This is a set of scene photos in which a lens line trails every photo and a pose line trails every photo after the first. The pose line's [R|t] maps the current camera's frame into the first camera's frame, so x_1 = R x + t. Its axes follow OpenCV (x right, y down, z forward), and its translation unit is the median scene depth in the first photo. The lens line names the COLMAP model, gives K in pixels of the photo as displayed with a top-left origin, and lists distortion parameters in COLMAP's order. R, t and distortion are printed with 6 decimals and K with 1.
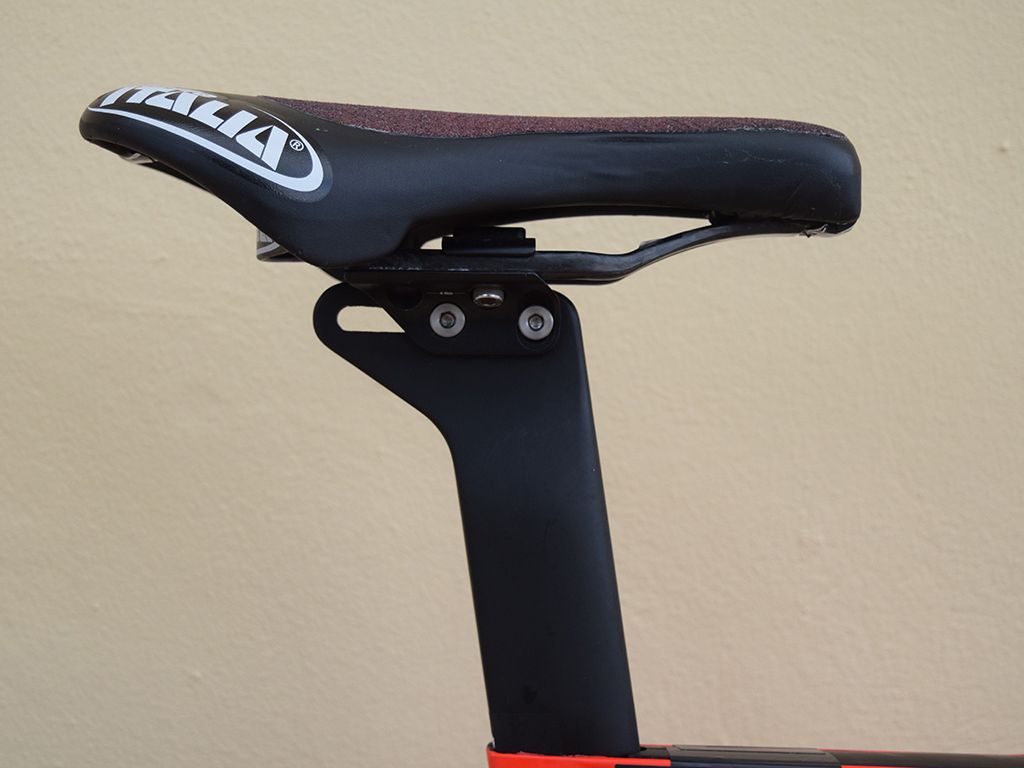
lens RADIAL K [[1948.0, 0, 512.0], [0, 1948.0, 384.0], [0, 0, 1]] dist [-0.003795, 0.388240]
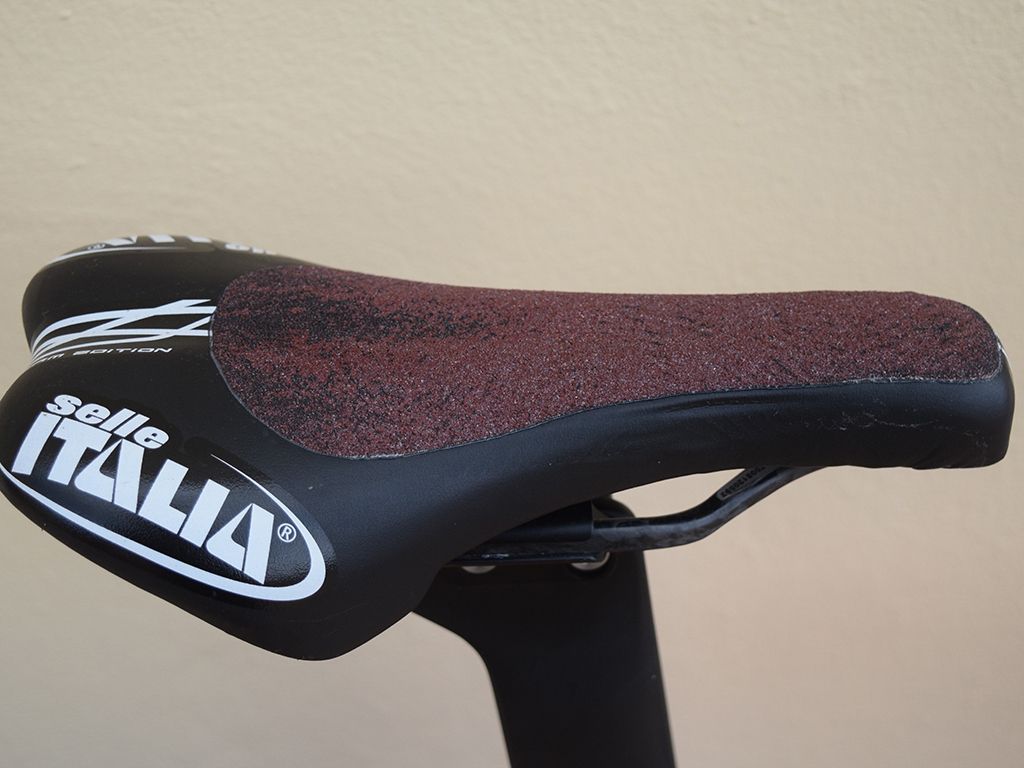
lens RADIAL K [[1948.0, 0, 512.0], [0, 1948.0, 384.0], [0, 0, 1]] dist [-0.003795, 0.388240]
pose [[0.998884, -0.037666, 0.028490, -0.030664], [0.015070, 0.825925, 0.563579, -0.421566], [-0.044758, -0.562521, 0.825571, 0.290744]]
